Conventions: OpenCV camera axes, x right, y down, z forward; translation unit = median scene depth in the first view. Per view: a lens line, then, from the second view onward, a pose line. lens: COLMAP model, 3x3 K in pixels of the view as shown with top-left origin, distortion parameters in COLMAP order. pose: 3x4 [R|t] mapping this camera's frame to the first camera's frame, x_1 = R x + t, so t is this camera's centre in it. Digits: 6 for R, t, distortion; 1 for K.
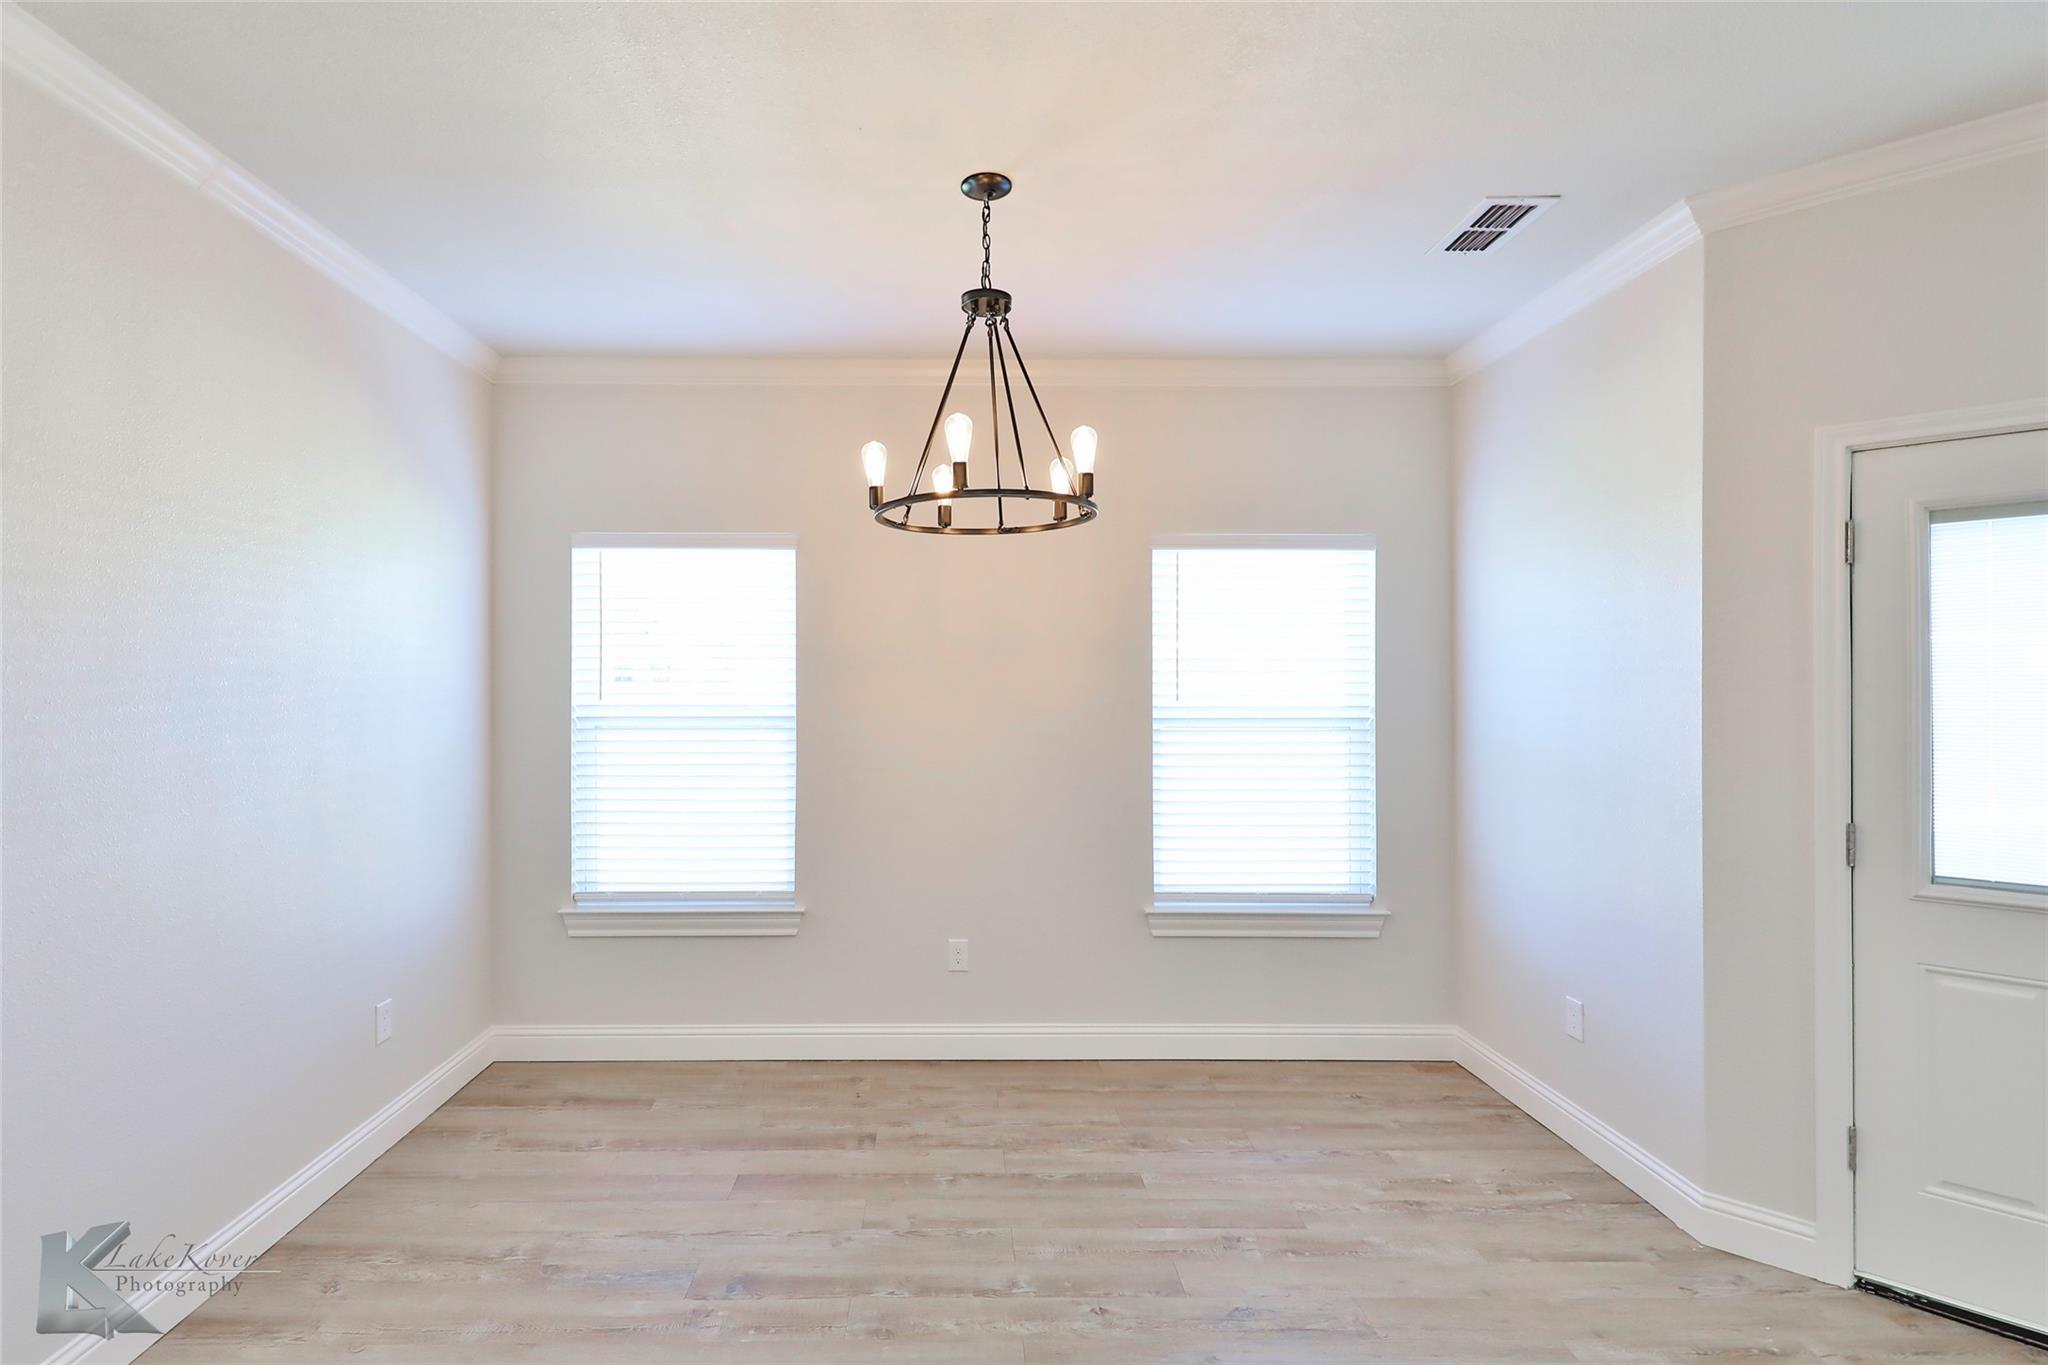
lens RADIAL K [[980.3, 0, 958.8], [0, 980.3, 681.1], [0, 0, 1]] dist [0.021044, -0.005063]
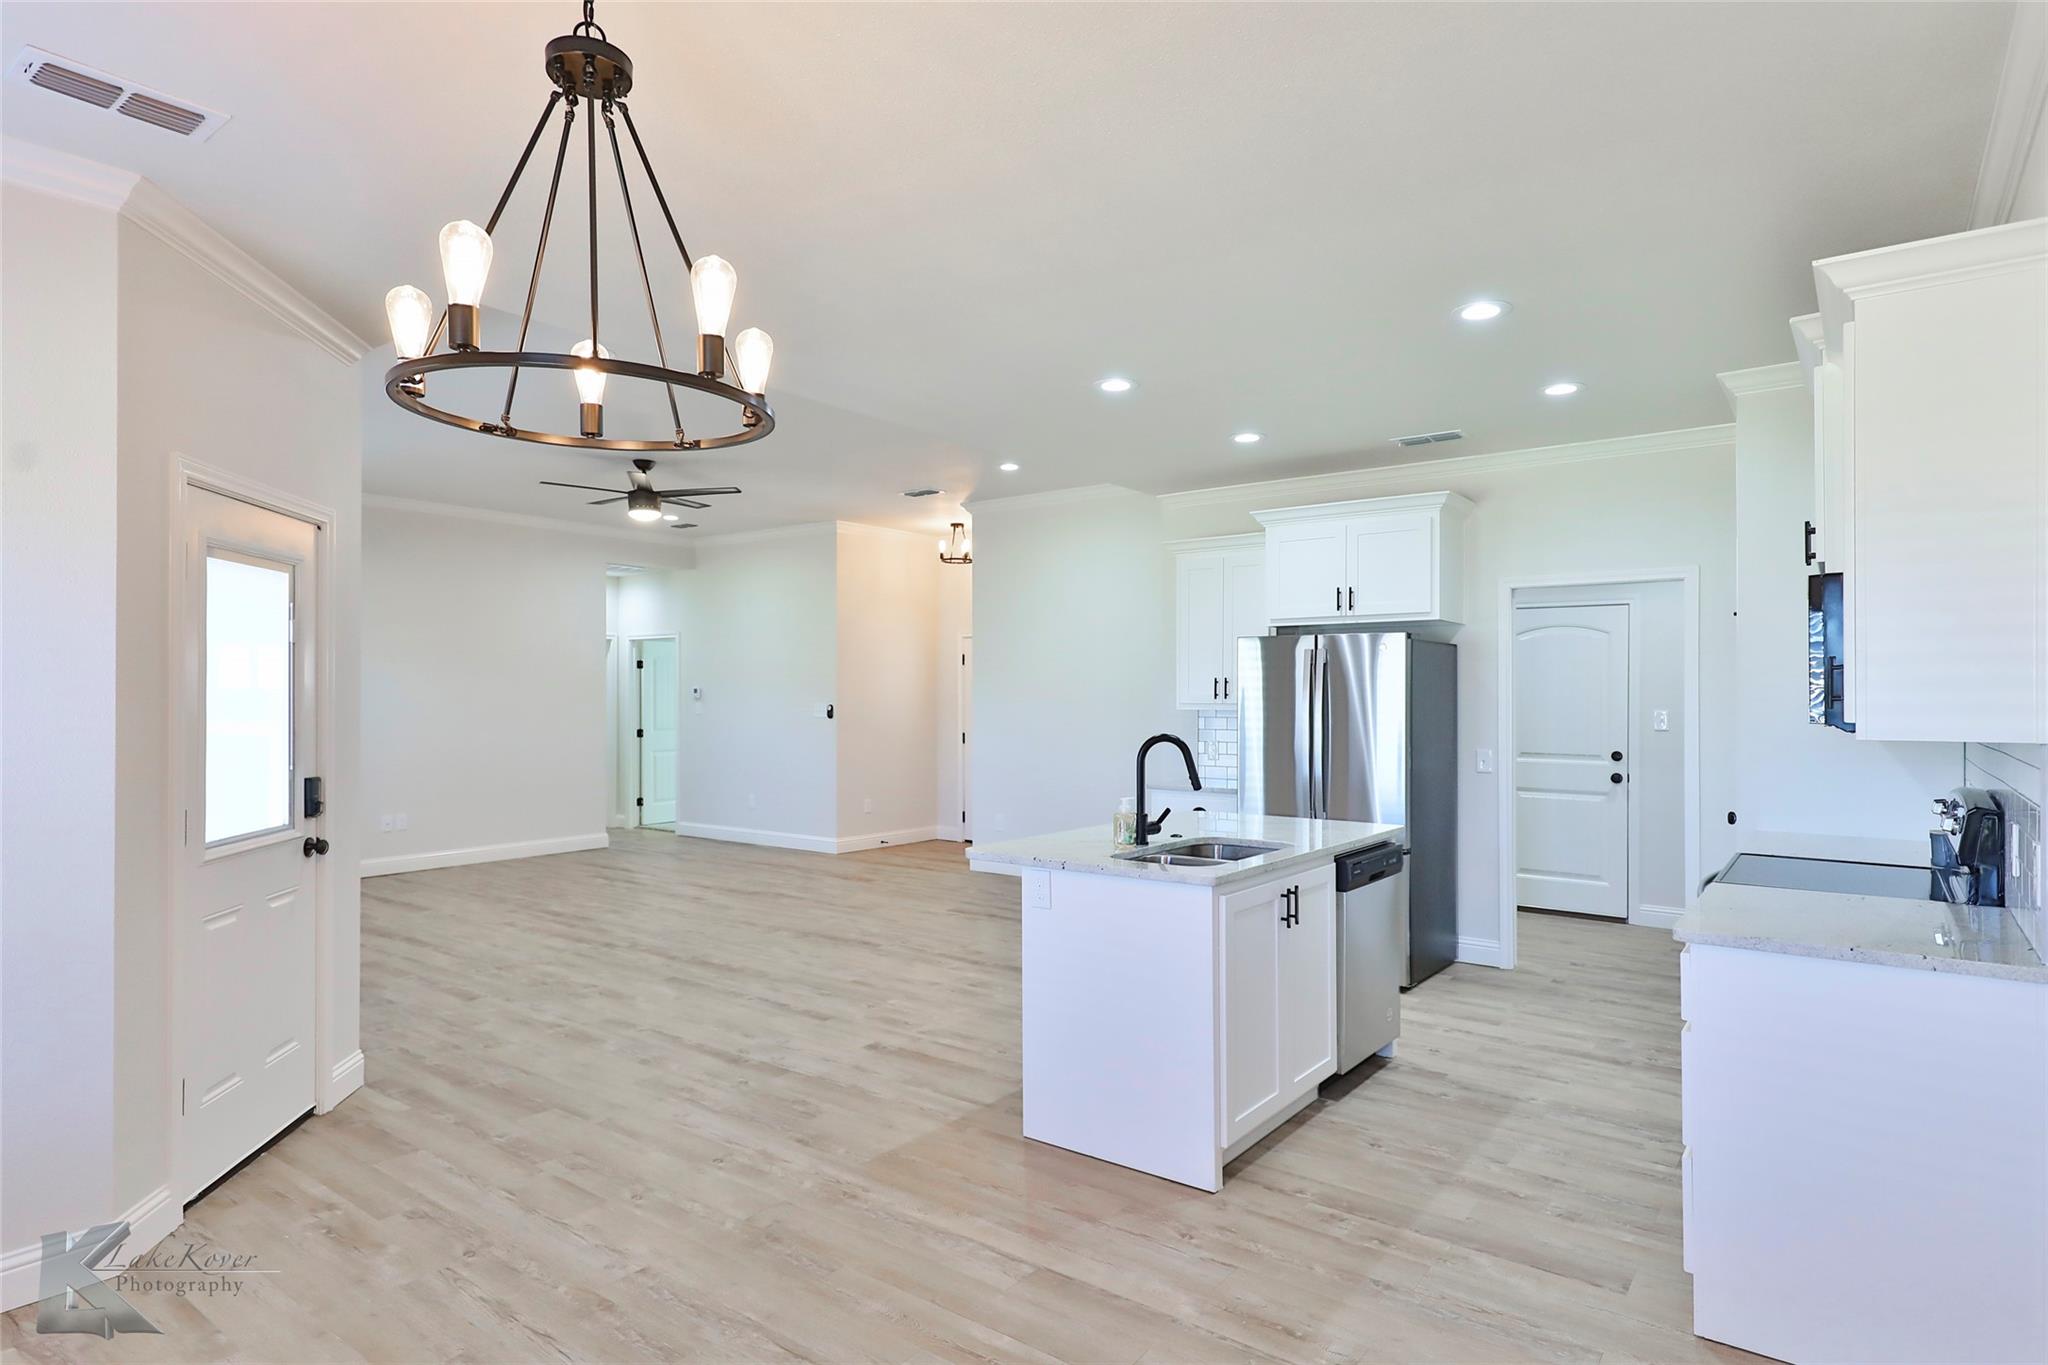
lens RADIAL K [[1088.7, 0, 1027.5], [0, 1088.7, 692.4], [0, 0, 1]] dist [0.012659, -0.000183]
pose [[-0.796168, -0.000783, 0.605075, -0.469593], [-0.006022, 0.999960, -0.006630, 0.008464], [-0.605046, -0.008923, -0.796141, 1.060733]]
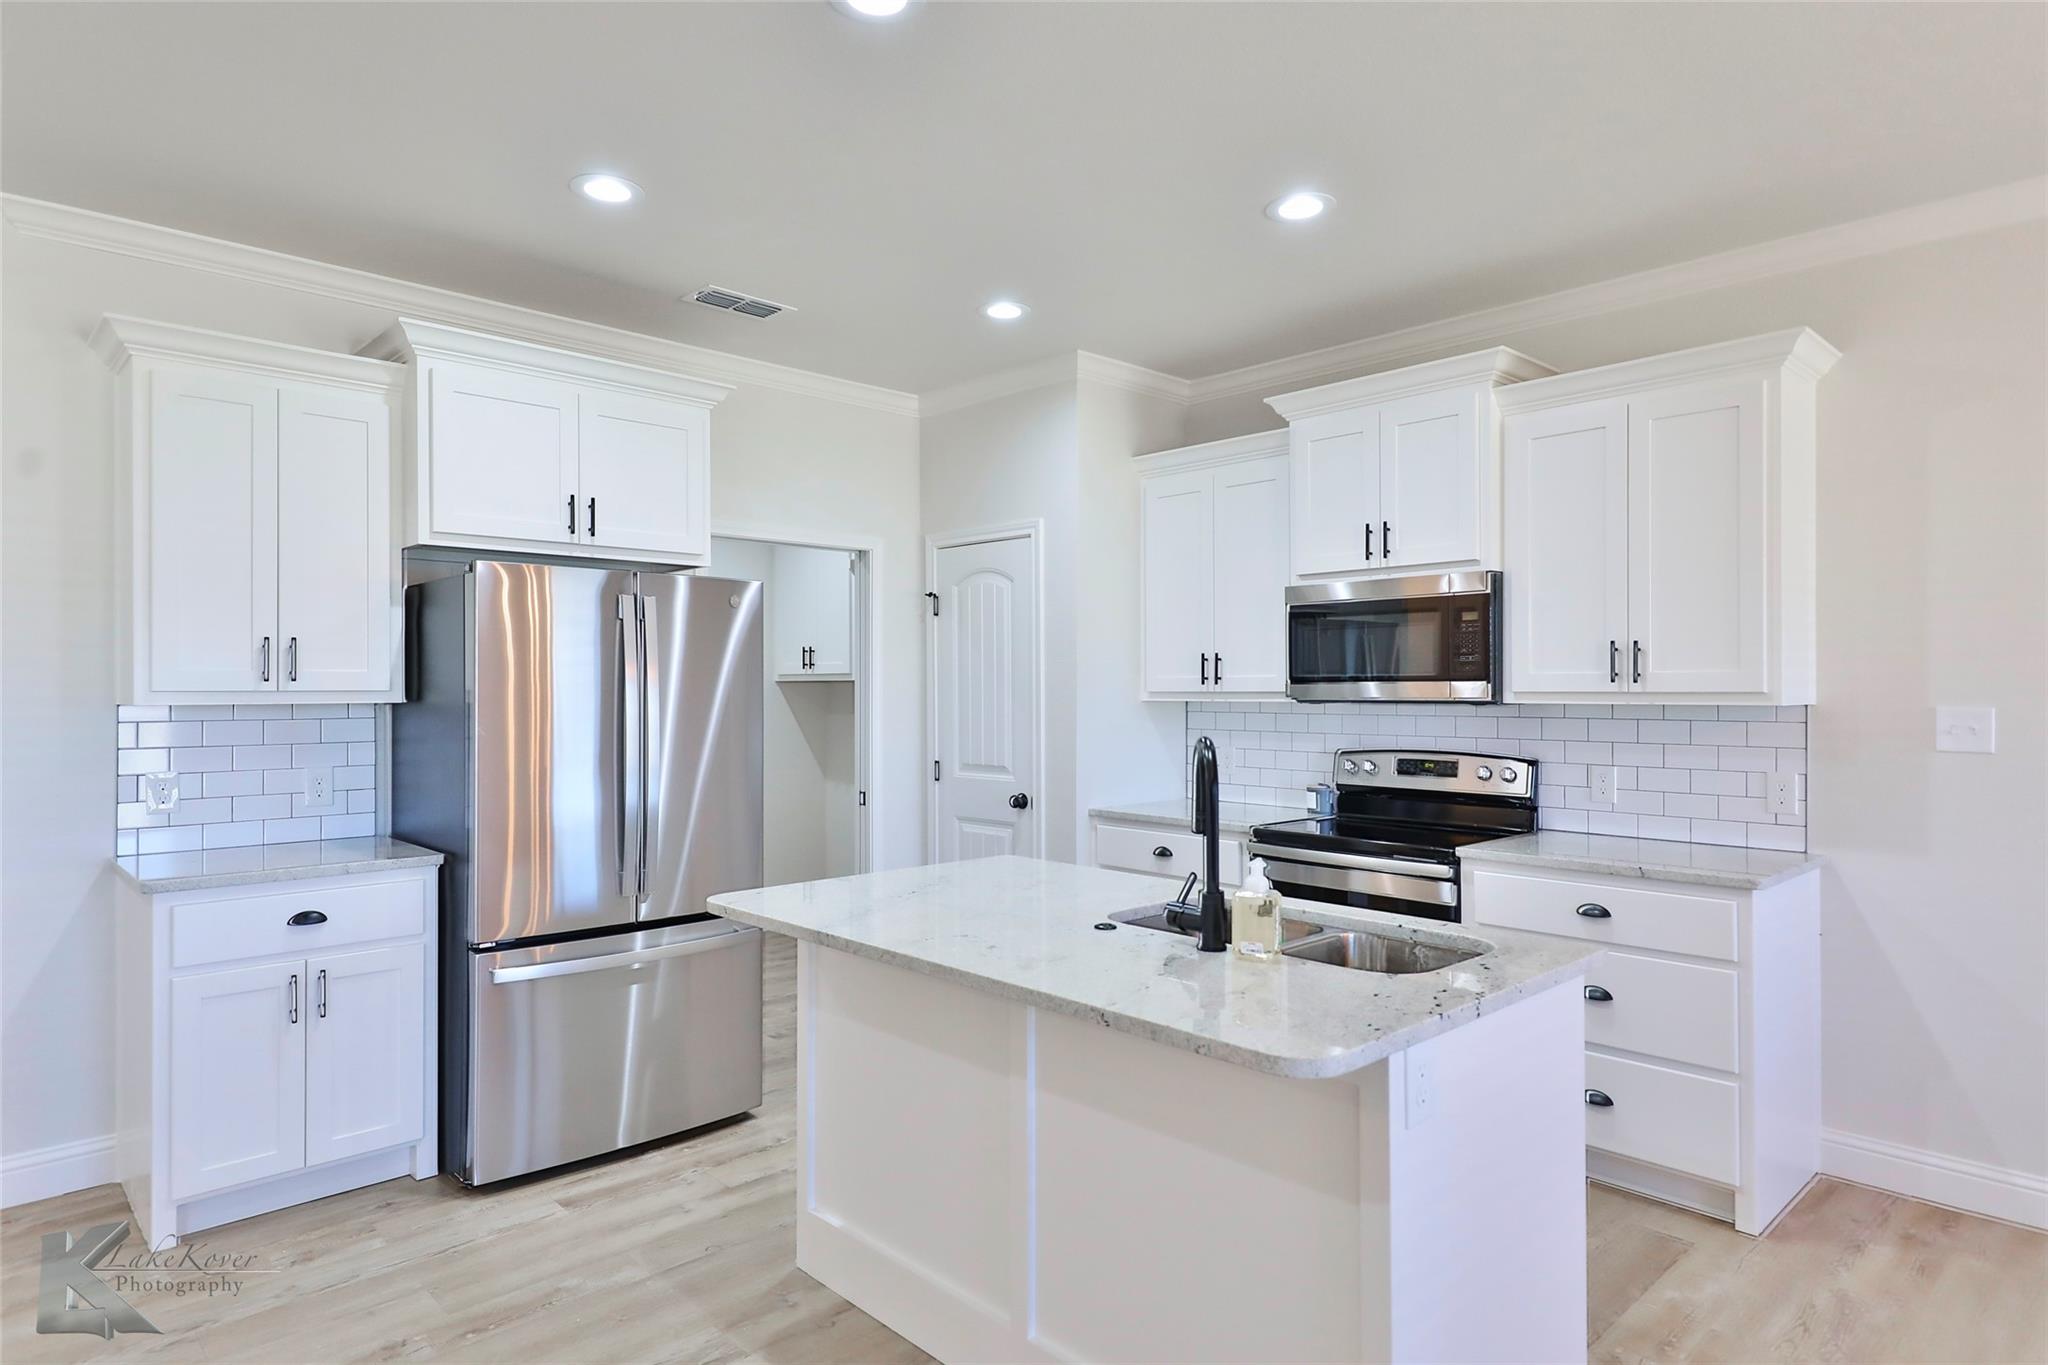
lens RADIAL K [[1154.2, 0, 1018.8], [0, 1154.2, 694.6], [0, 0, 1]] dist [0.021657, -0.000777]
pose [[-0.740036, 0.003970, -0.672556, 0.685847], [0.004884, 0.999988, 0.000528, 0.019691], [0.672550, -0.002894, -0.740046, 0.442632]]
